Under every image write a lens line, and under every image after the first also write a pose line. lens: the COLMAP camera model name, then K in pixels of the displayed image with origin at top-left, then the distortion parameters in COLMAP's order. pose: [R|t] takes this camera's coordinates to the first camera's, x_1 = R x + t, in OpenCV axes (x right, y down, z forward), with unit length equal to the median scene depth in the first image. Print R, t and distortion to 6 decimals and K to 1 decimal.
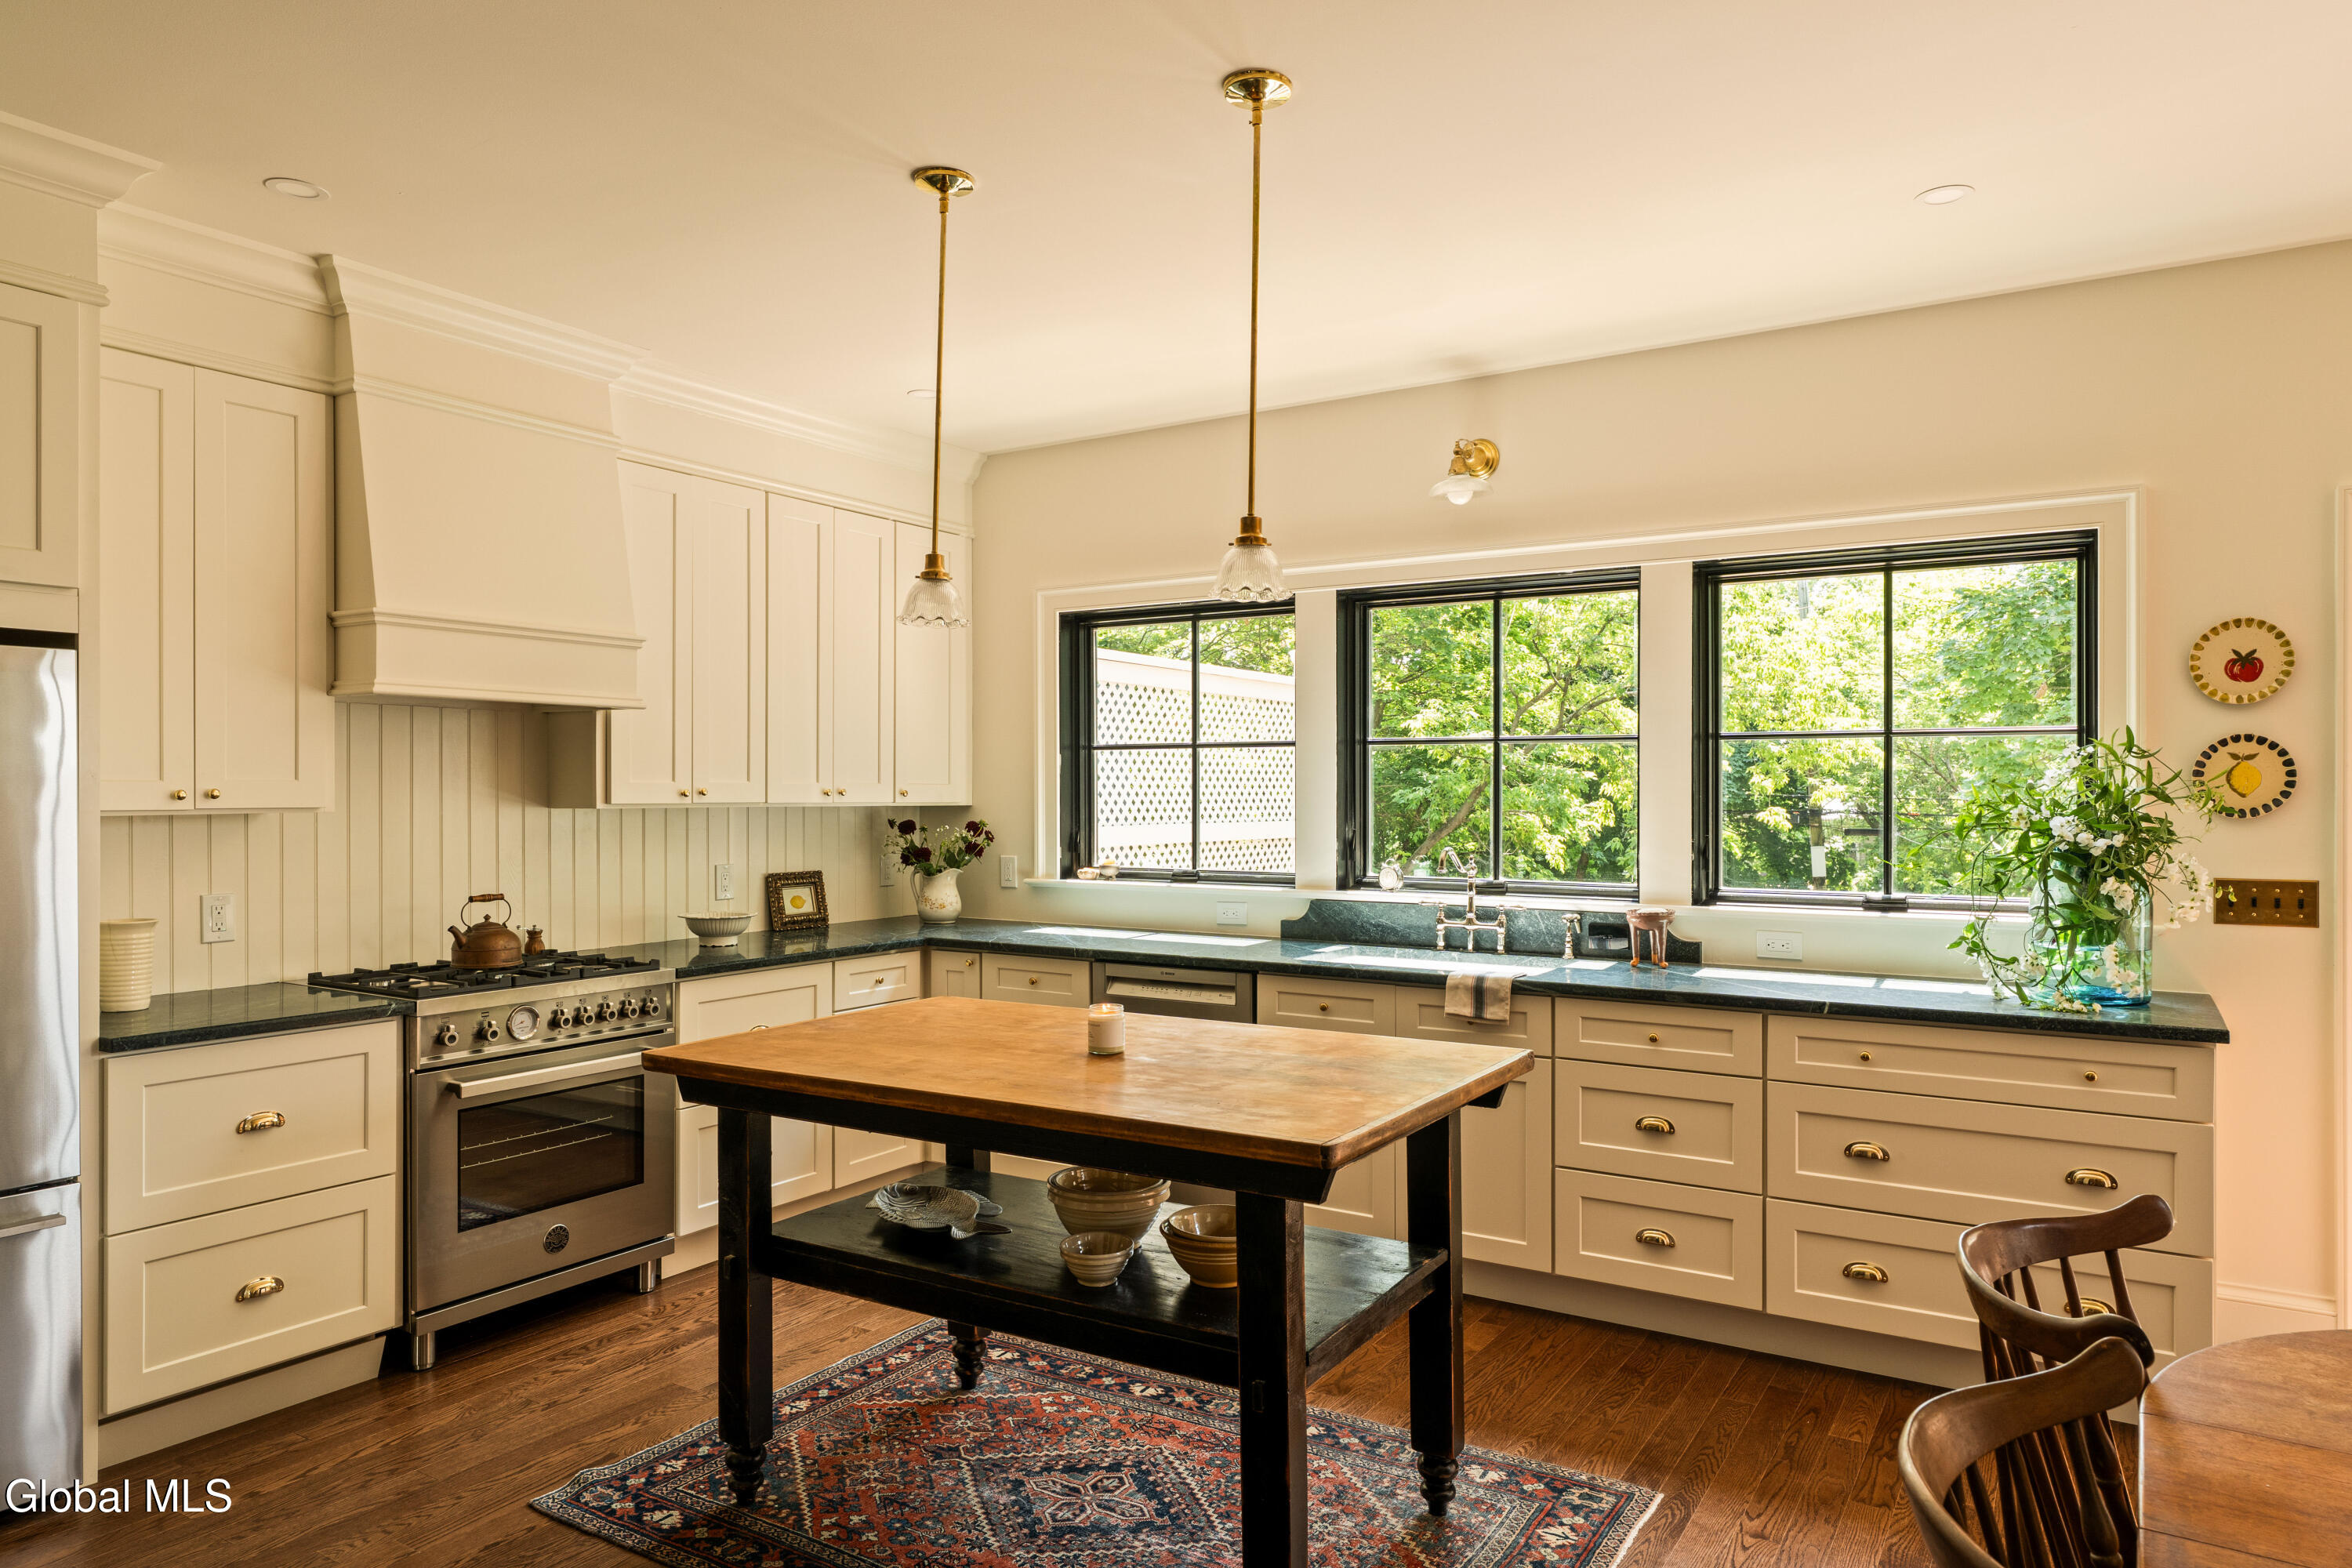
lens RADIAL K [[1466.5, 0, 1181.4], [0, 1466.5, 793.8], [0, 0, 1]] dist [-0.002498, -0.000181]
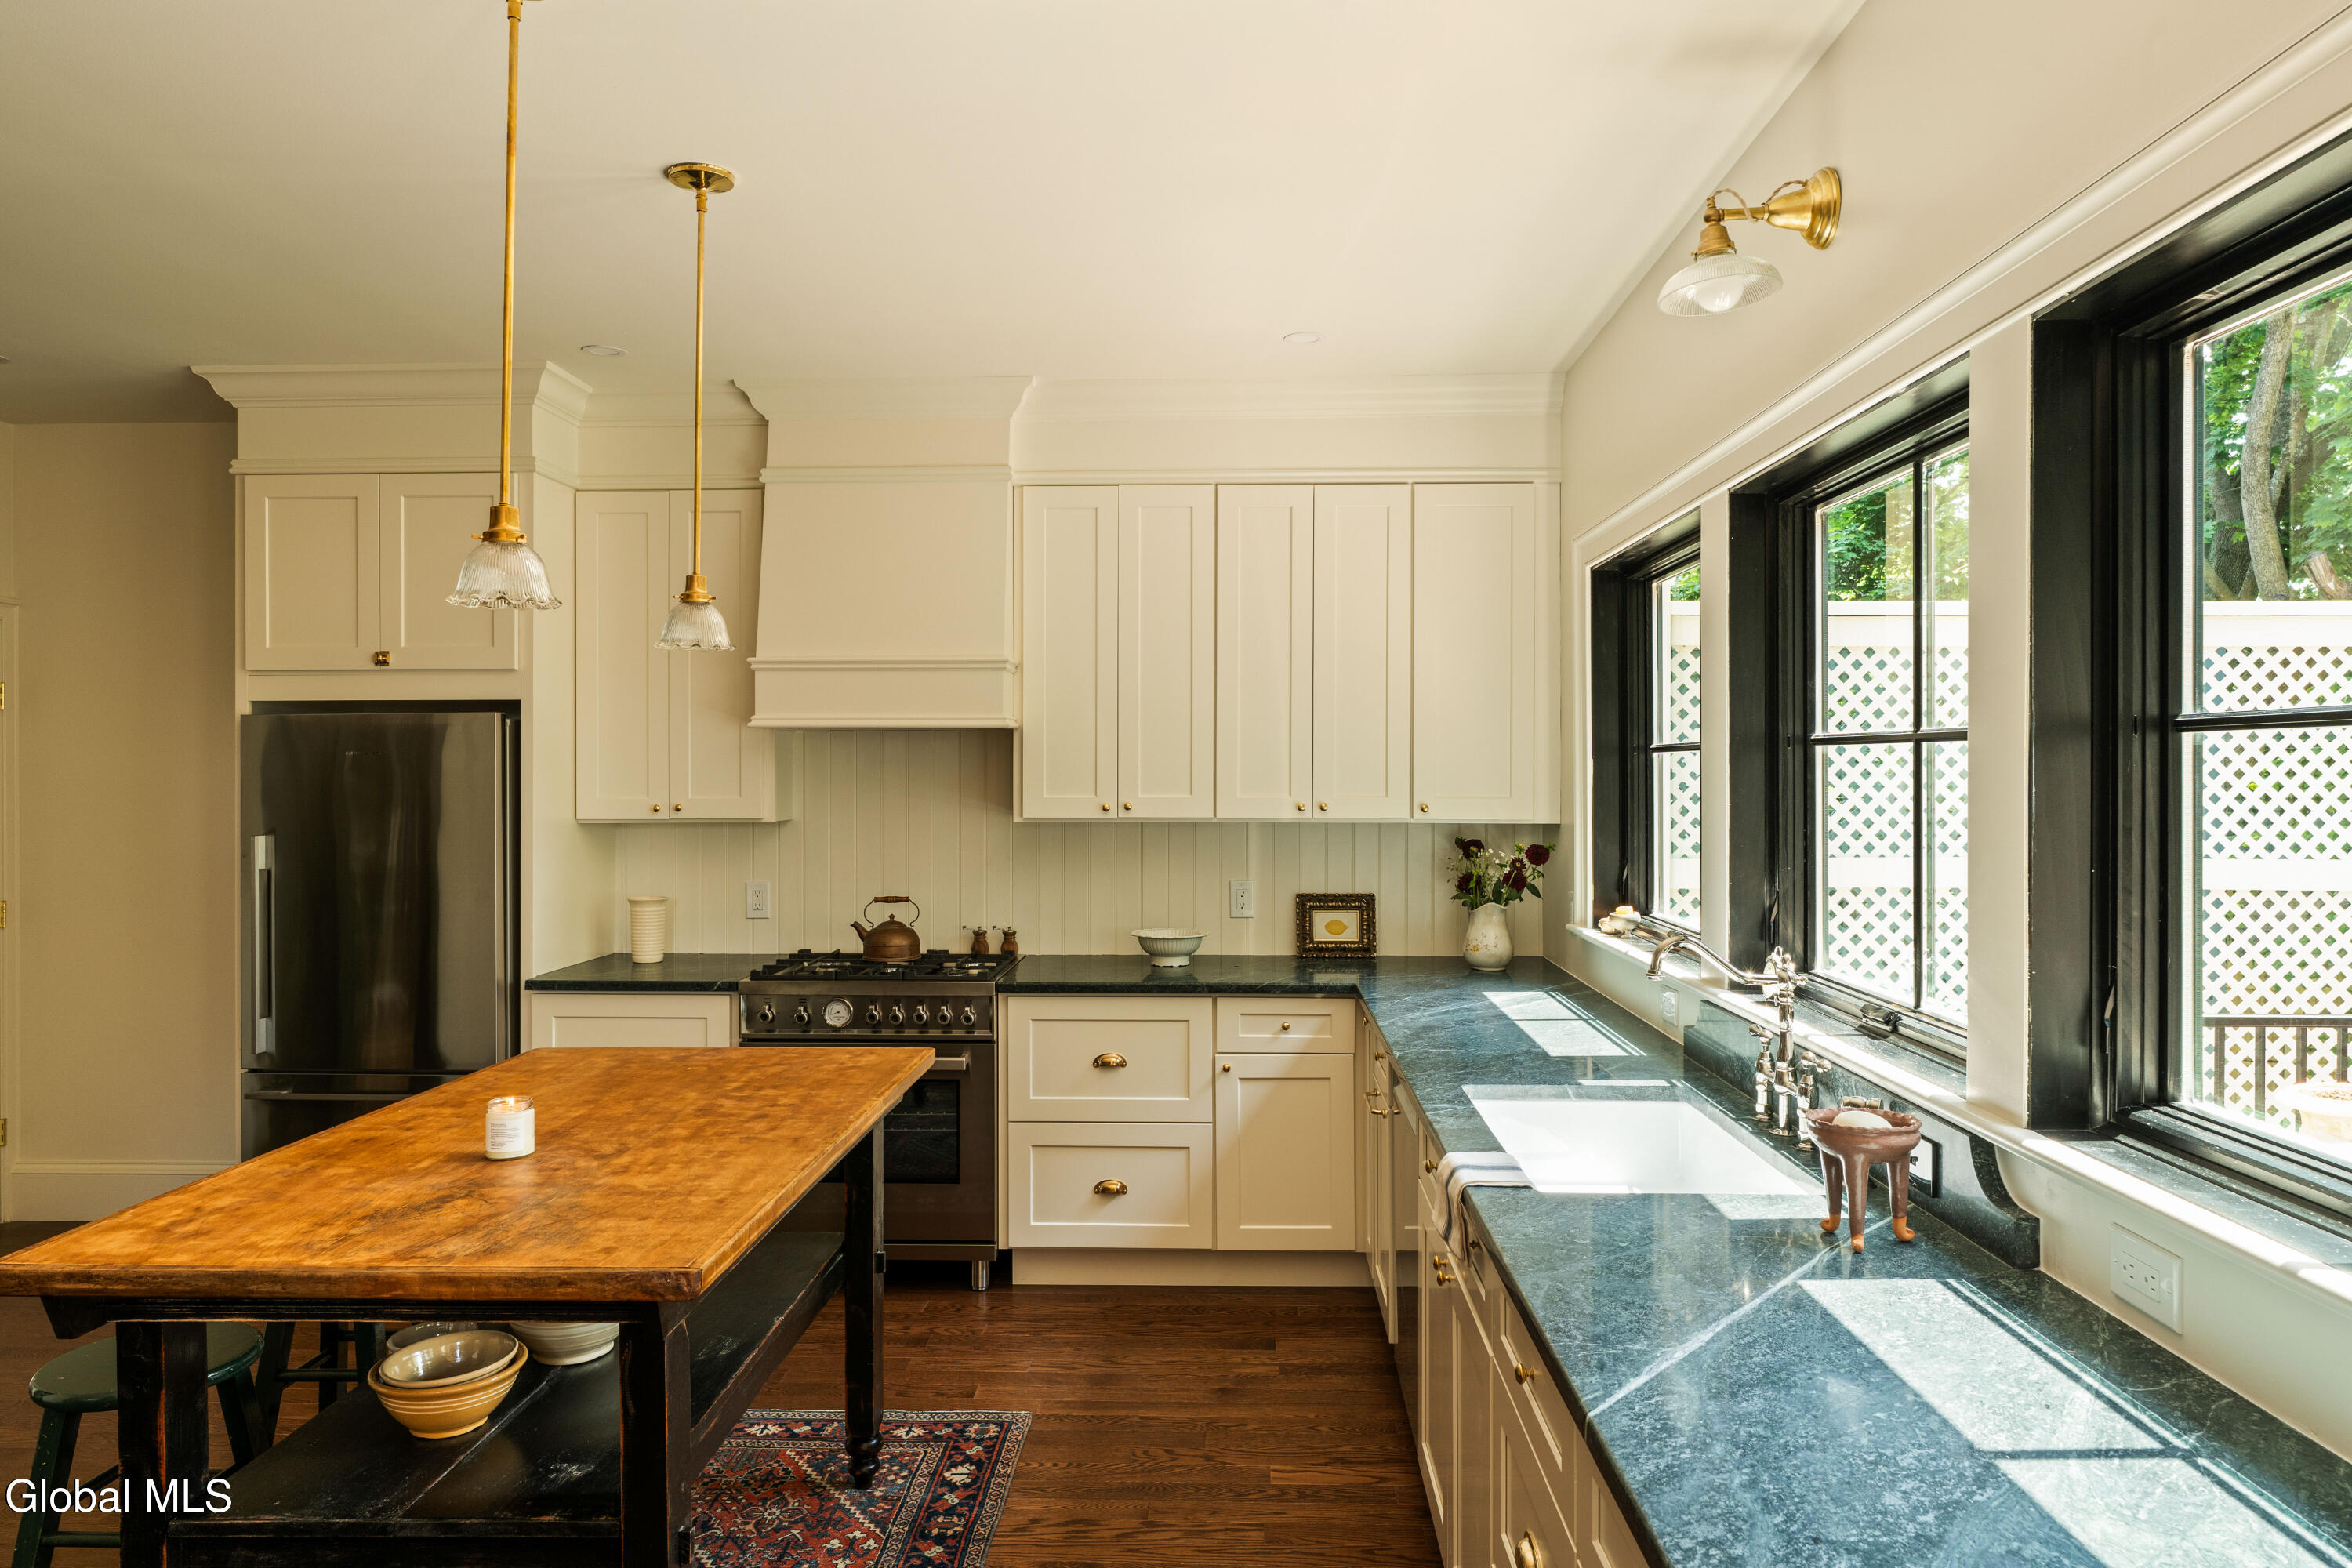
lens RADIAL K [[1490.0, 0, 1172.7], [0, 1490.0, 774.5], [0, 0, 1]] dist [-0.000947, 0.000509]
pose [[0.500529, 0.000506, -0.865719, 0.575161], [0.000108, 1.000000, 0.000647, -0.024377], [0.865719, -0.000418, 0.500529, 0.551392]]
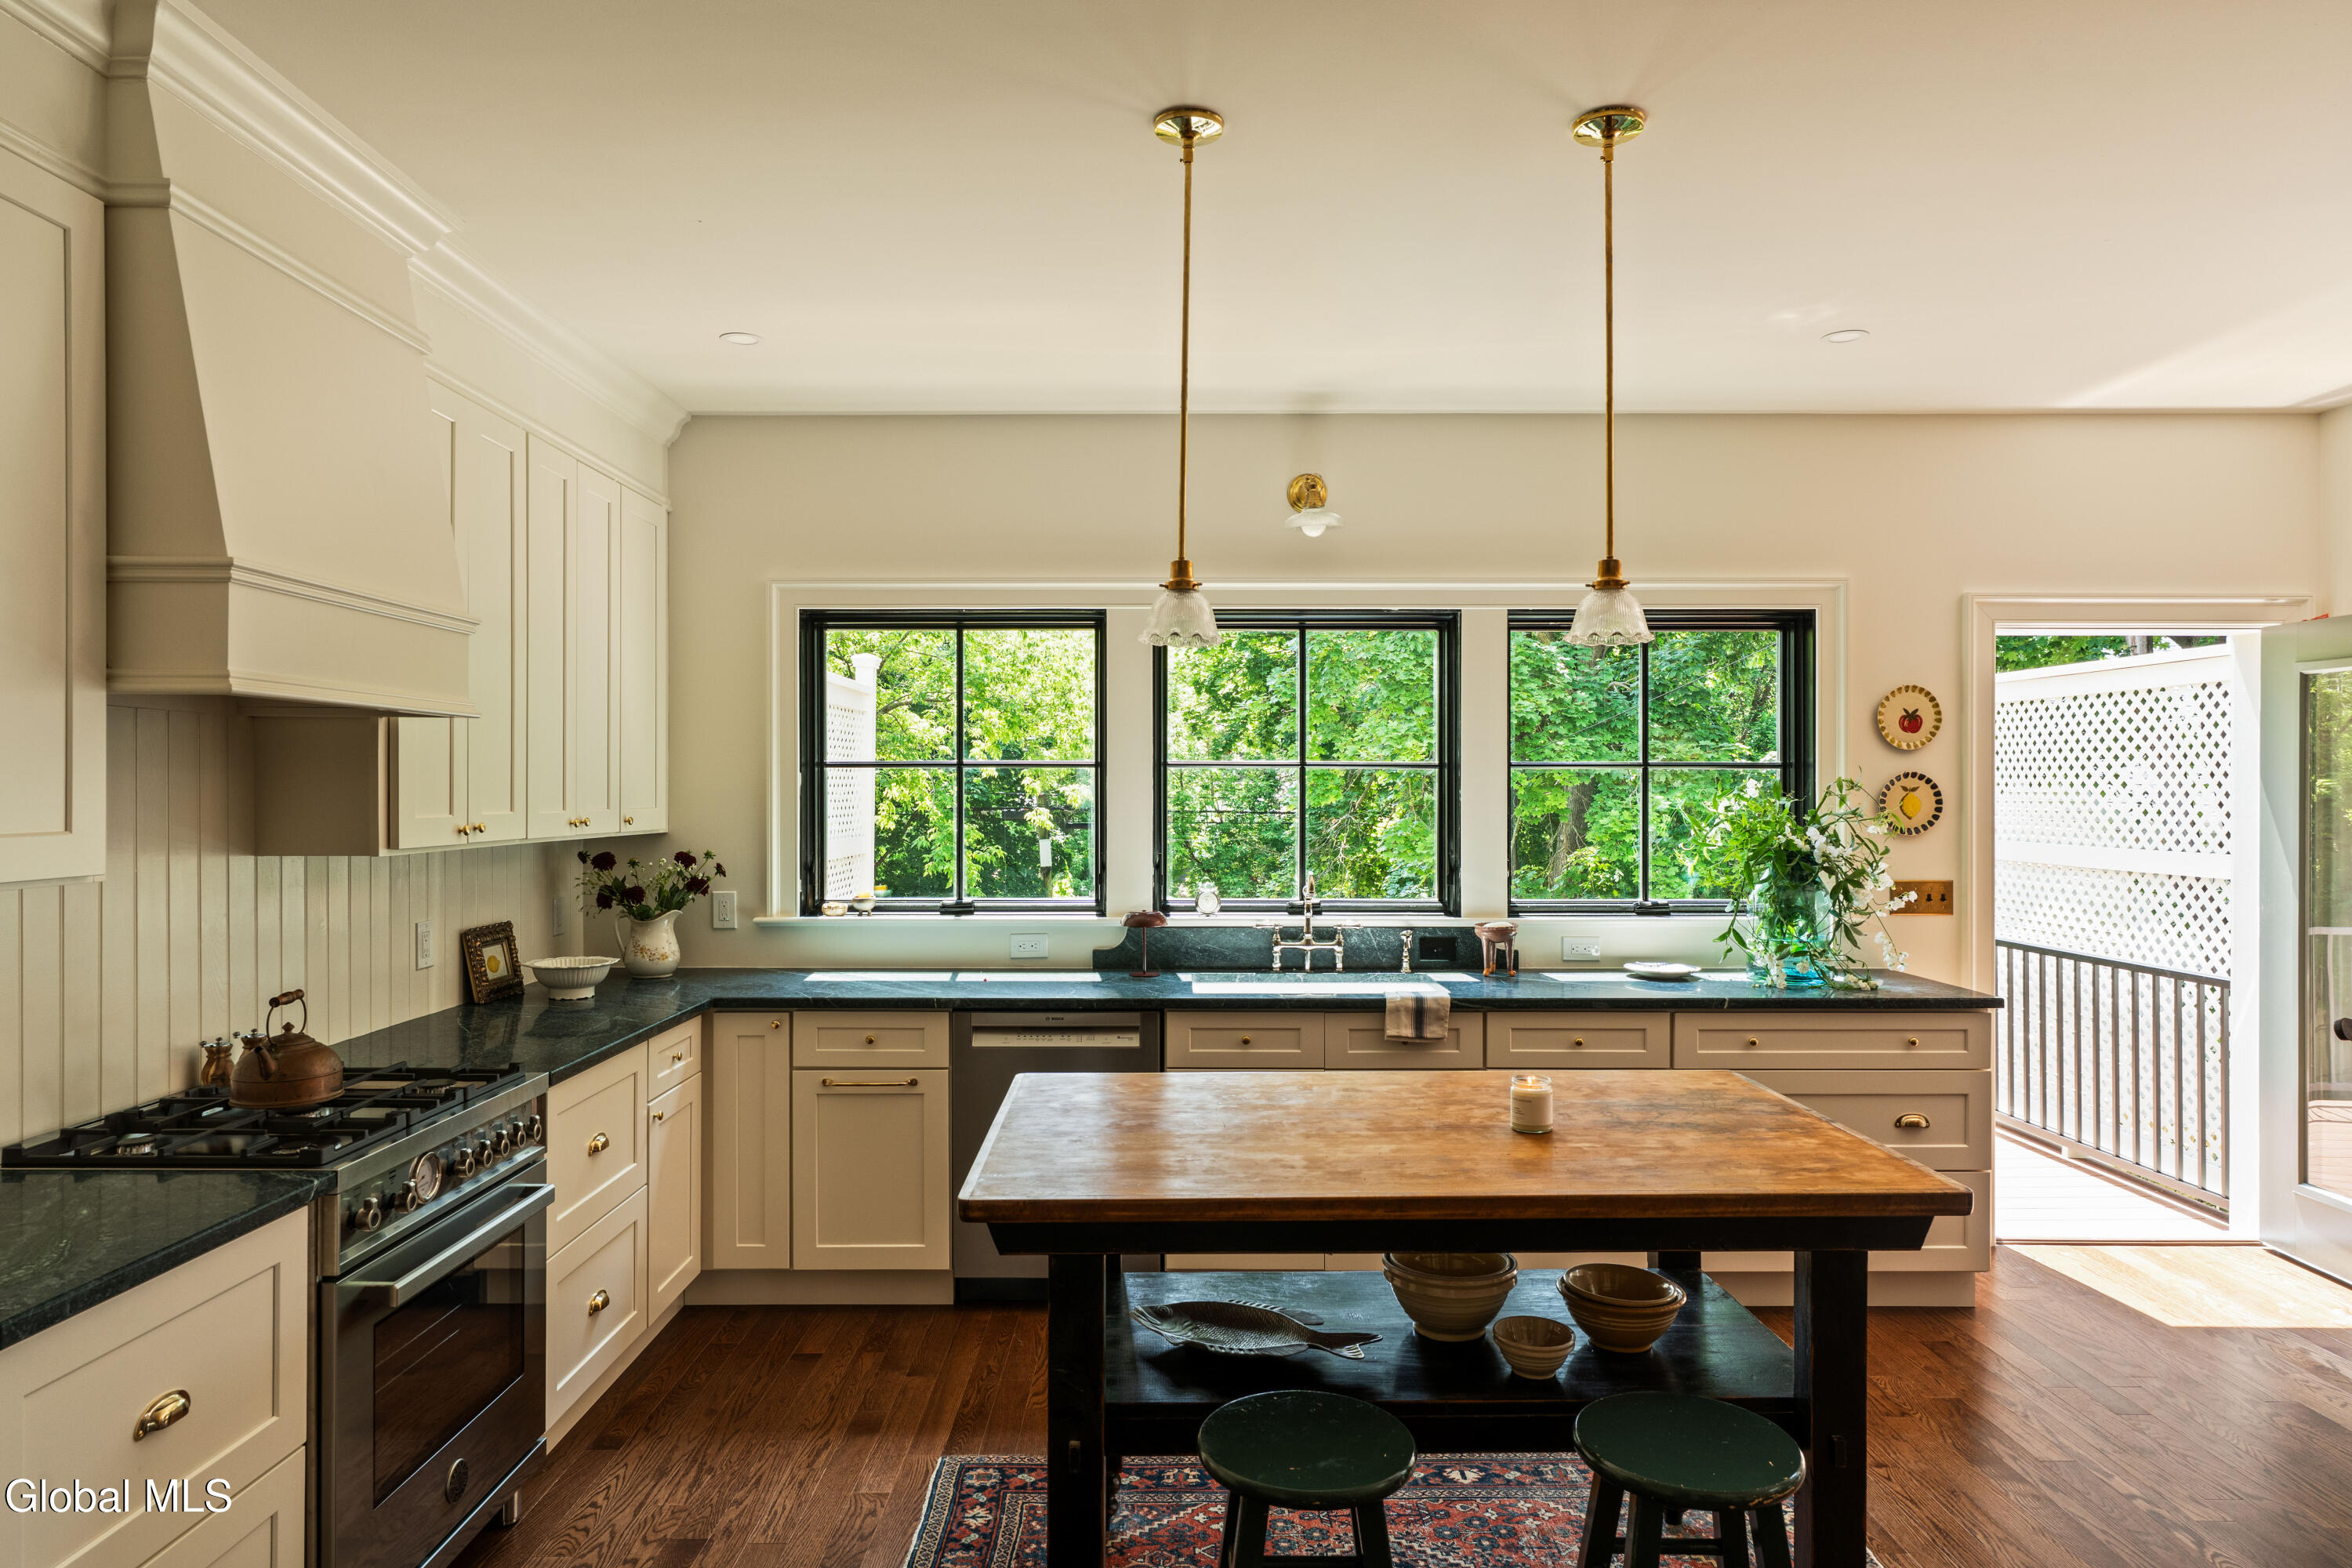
lens RADIAL K [[1423.5, 0, 1176.0], [0, 1423.5, 784.0], [0, 0, 1]] dist [-0.005196, 0.000745]
pose [[0.845566, 0.000645, 0.533871, -0.430307], [0.001060, 0.999995, -0.002887, -0.021739], [-0.533870, 0.003007, 0.845561, 0.212292]]
